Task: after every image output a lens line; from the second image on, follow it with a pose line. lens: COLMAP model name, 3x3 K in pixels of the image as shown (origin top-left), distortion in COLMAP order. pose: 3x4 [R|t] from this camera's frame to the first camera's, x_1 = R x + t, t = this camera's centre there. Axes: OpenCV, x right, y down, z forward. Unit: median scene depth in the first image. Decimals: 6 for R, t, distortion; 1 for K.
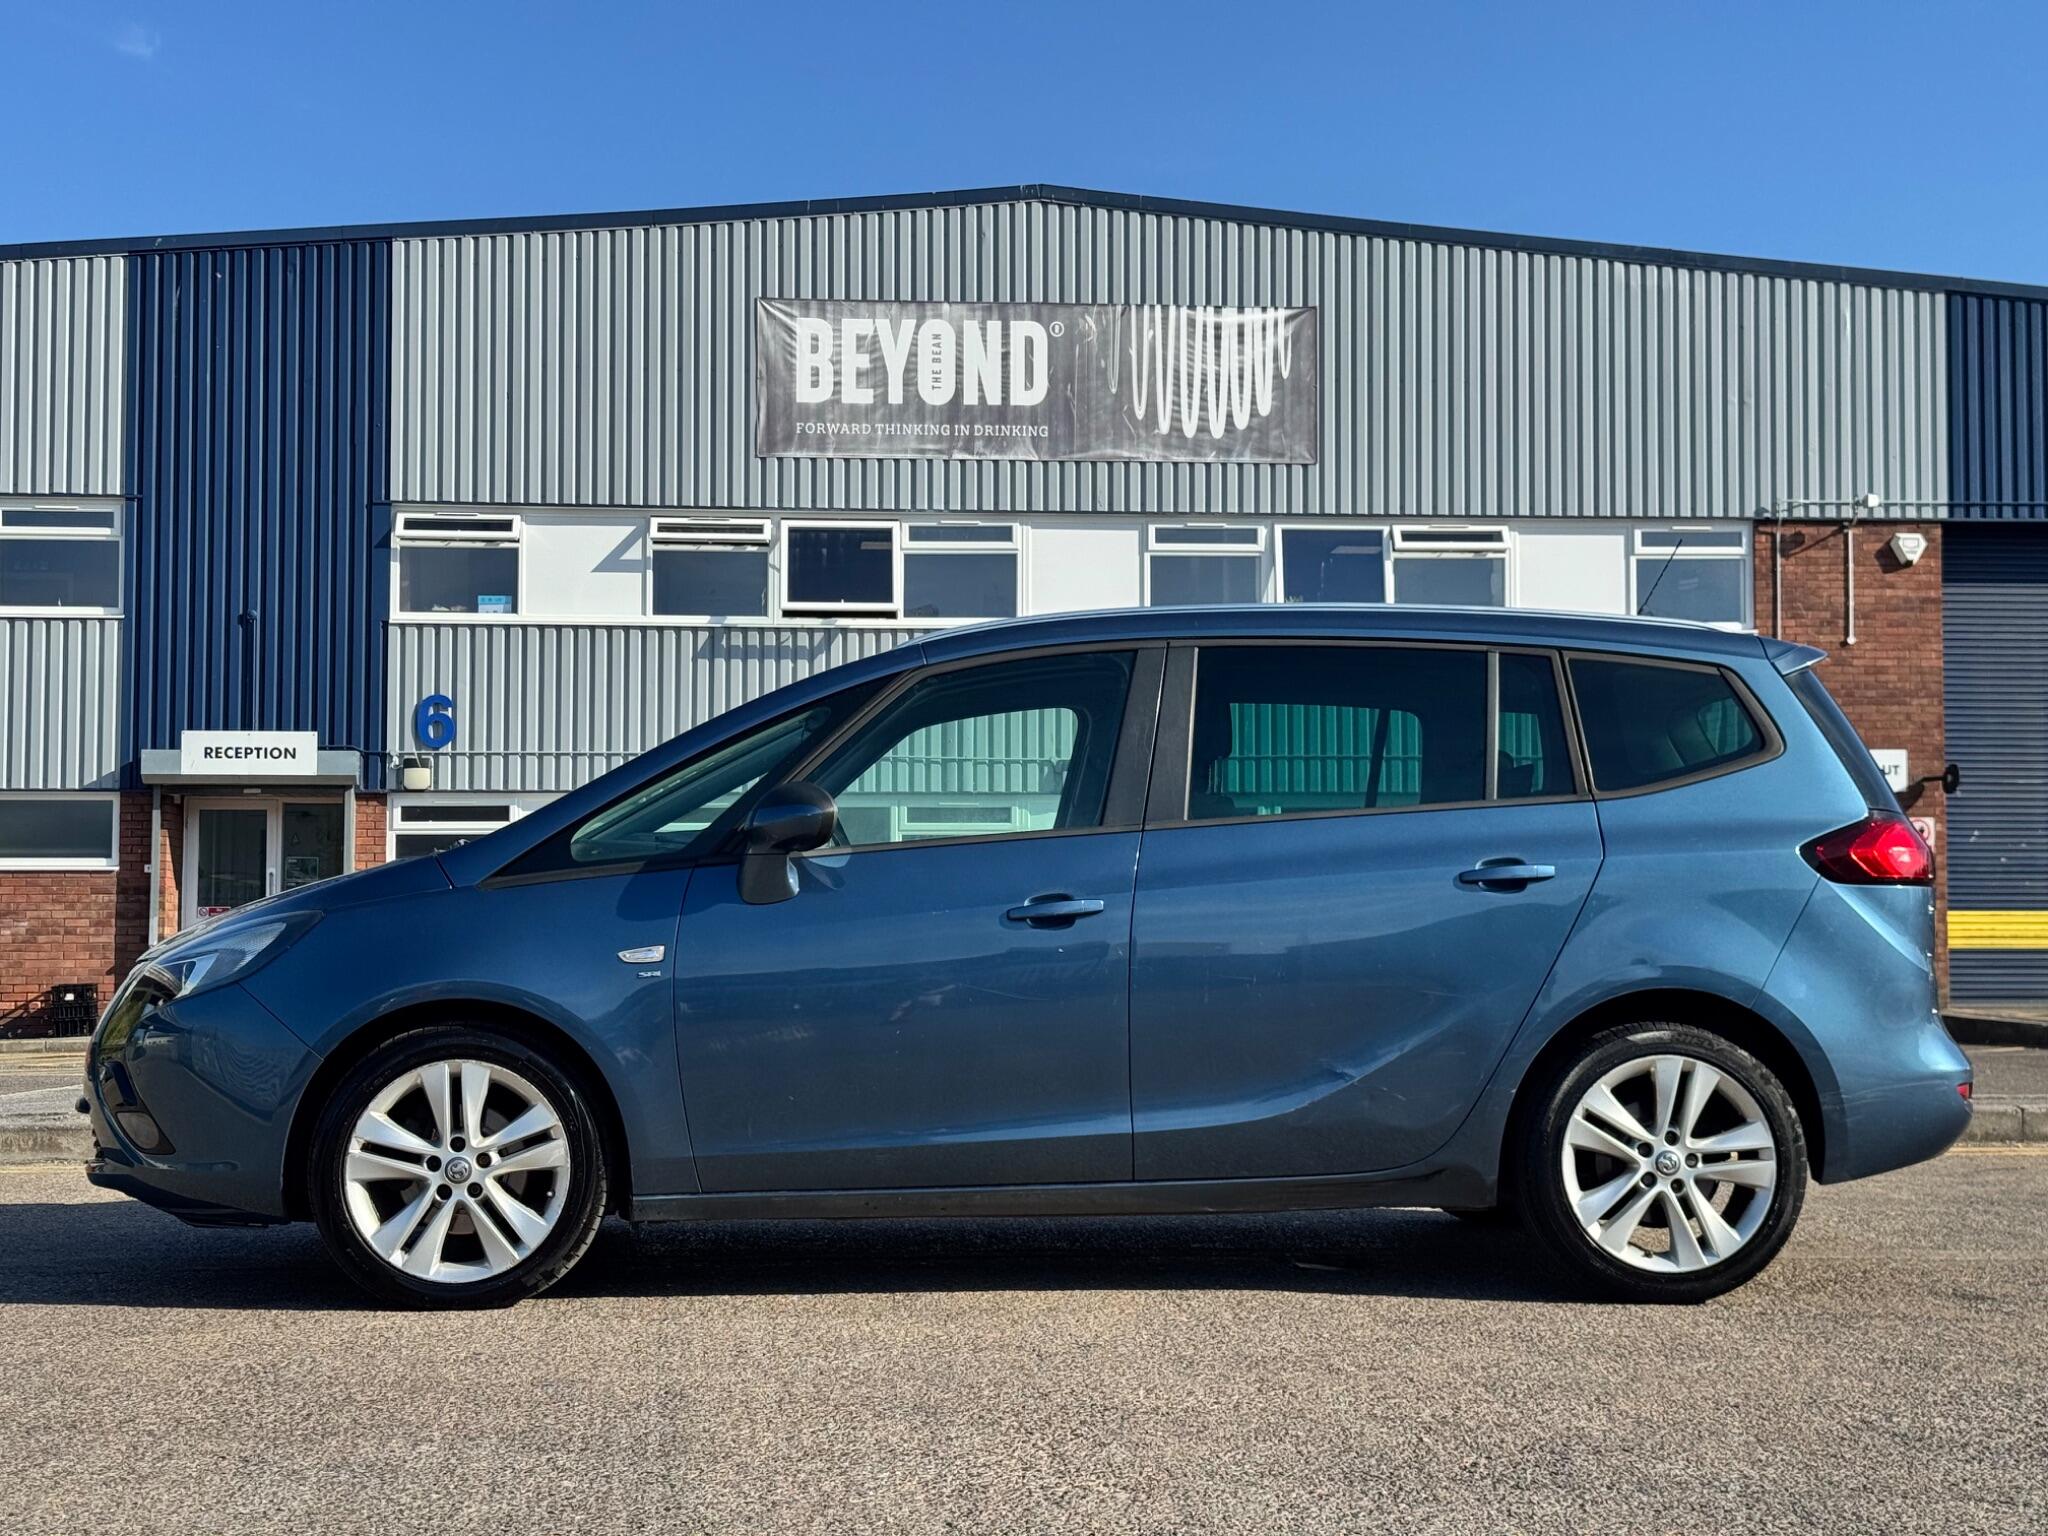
lens RADIAL K [[2871.4, 0, 1033.7], [0, 2871.4, 771.5], [0, 0, 1]] dist [0.095110, 0.000000]
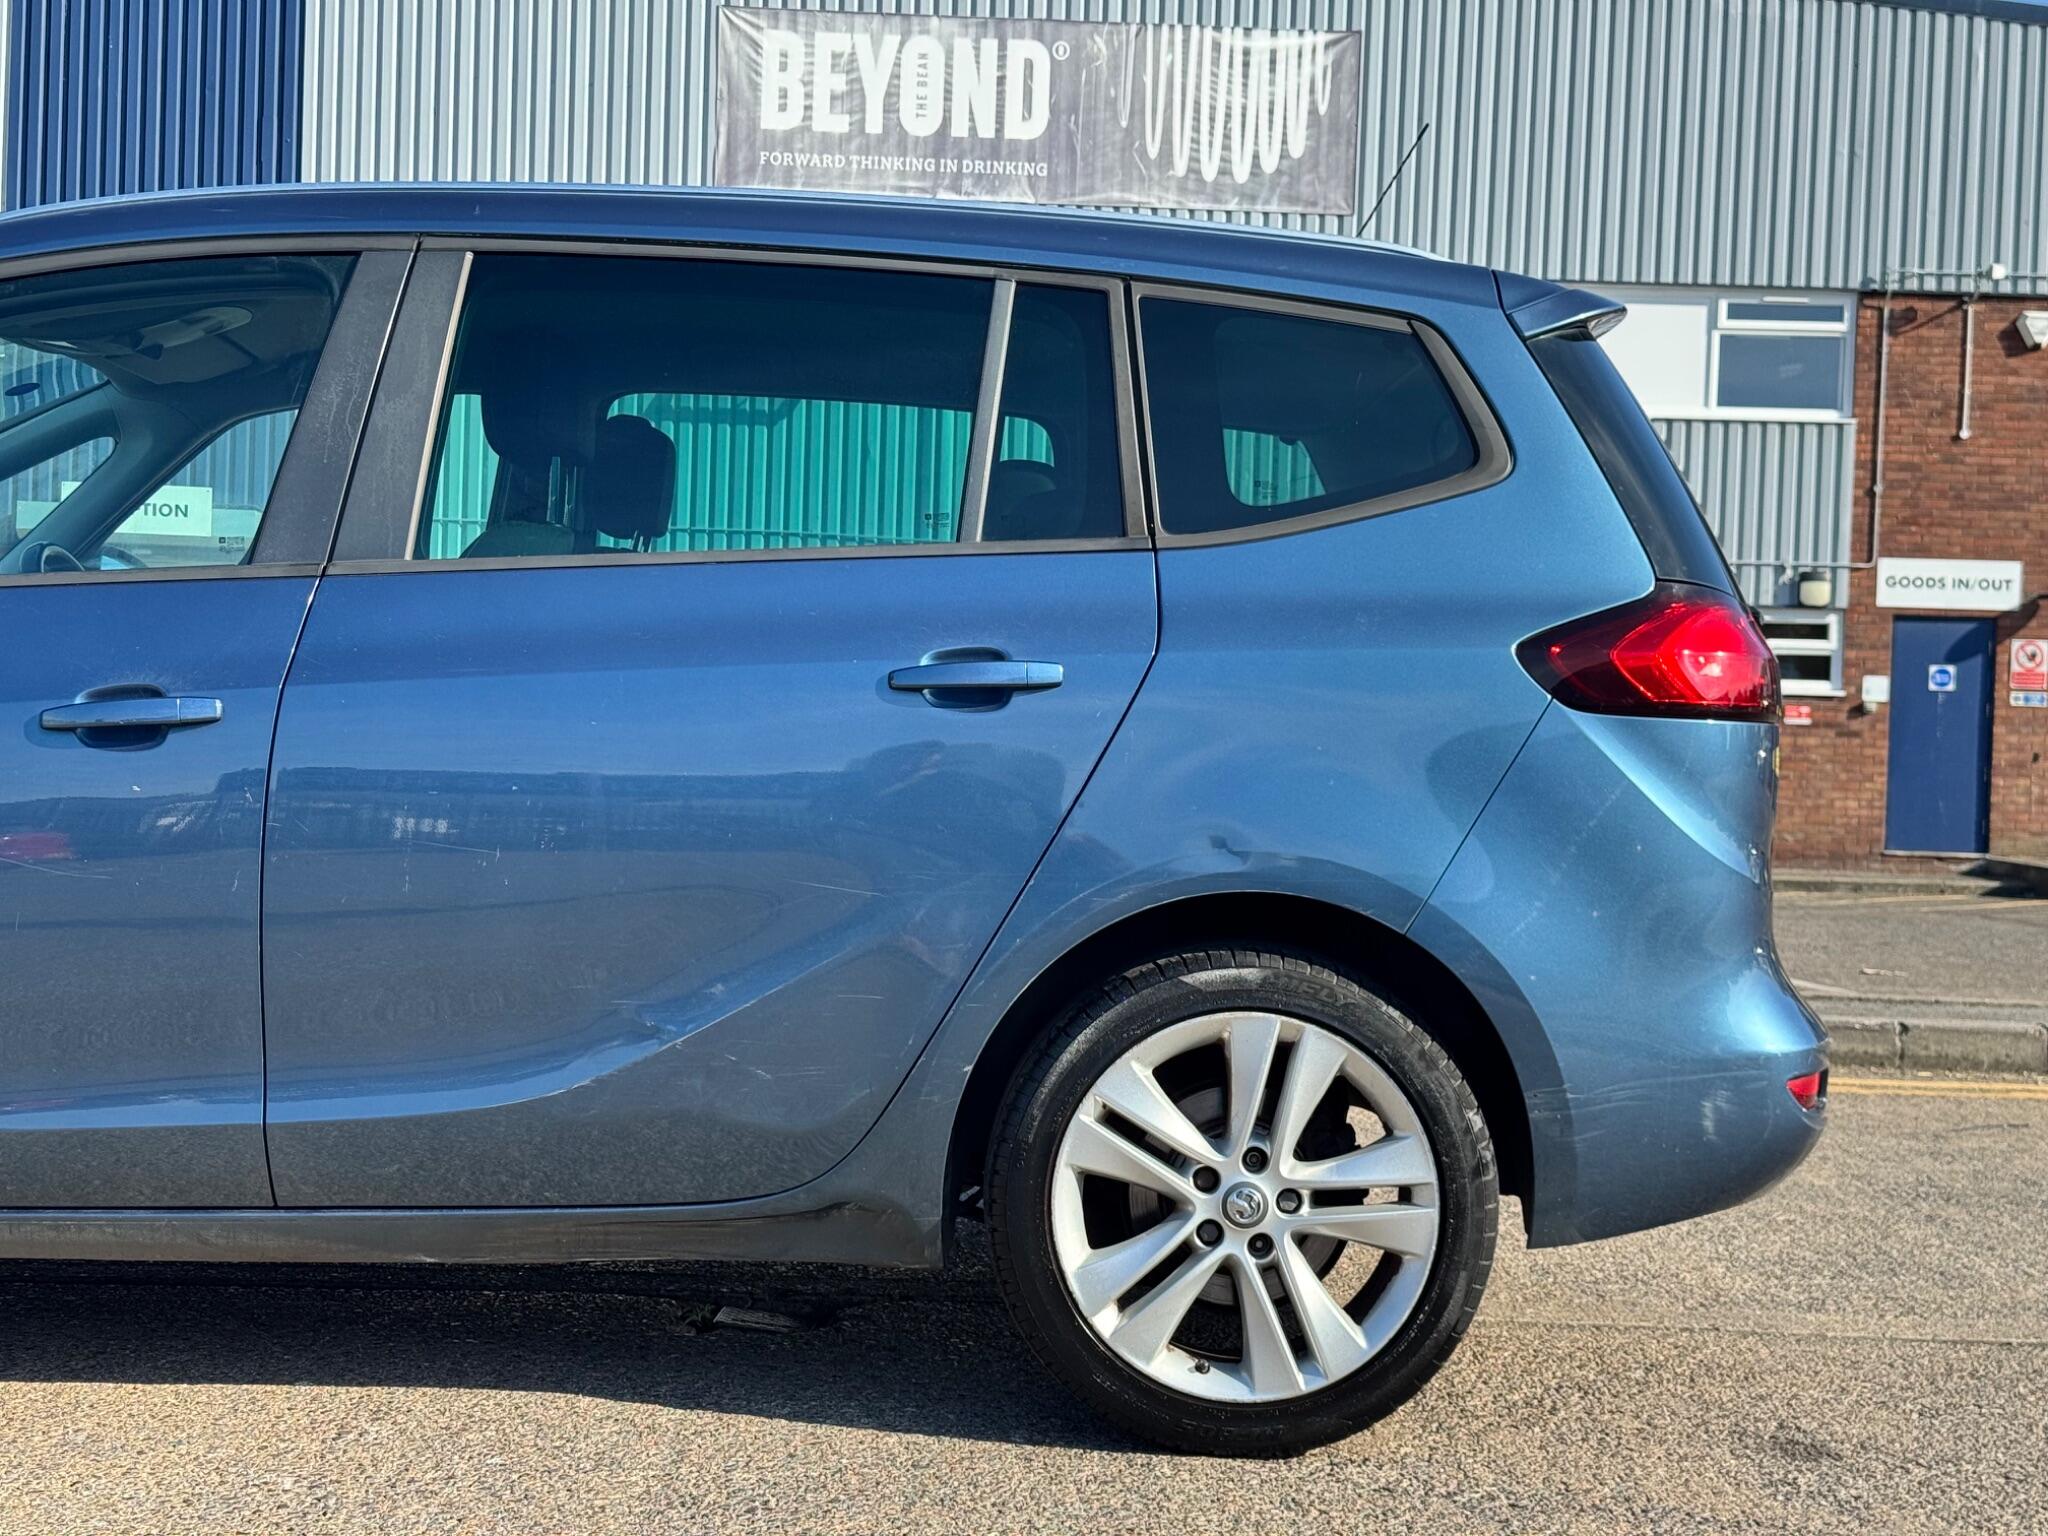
lens RADIAL K [[2871.4, 0, 1032.7], [0, 2871.4, 789.1], [0, 0, 1]] dist [0.095110, 0.000000]
pose [[0.998275, 0.033902, -0.047939, 0.050914], [-0.030226, 0.996692, 0.075446, 0.003859], [0.050338, -0.073867, 0.995997, 0.113834]]
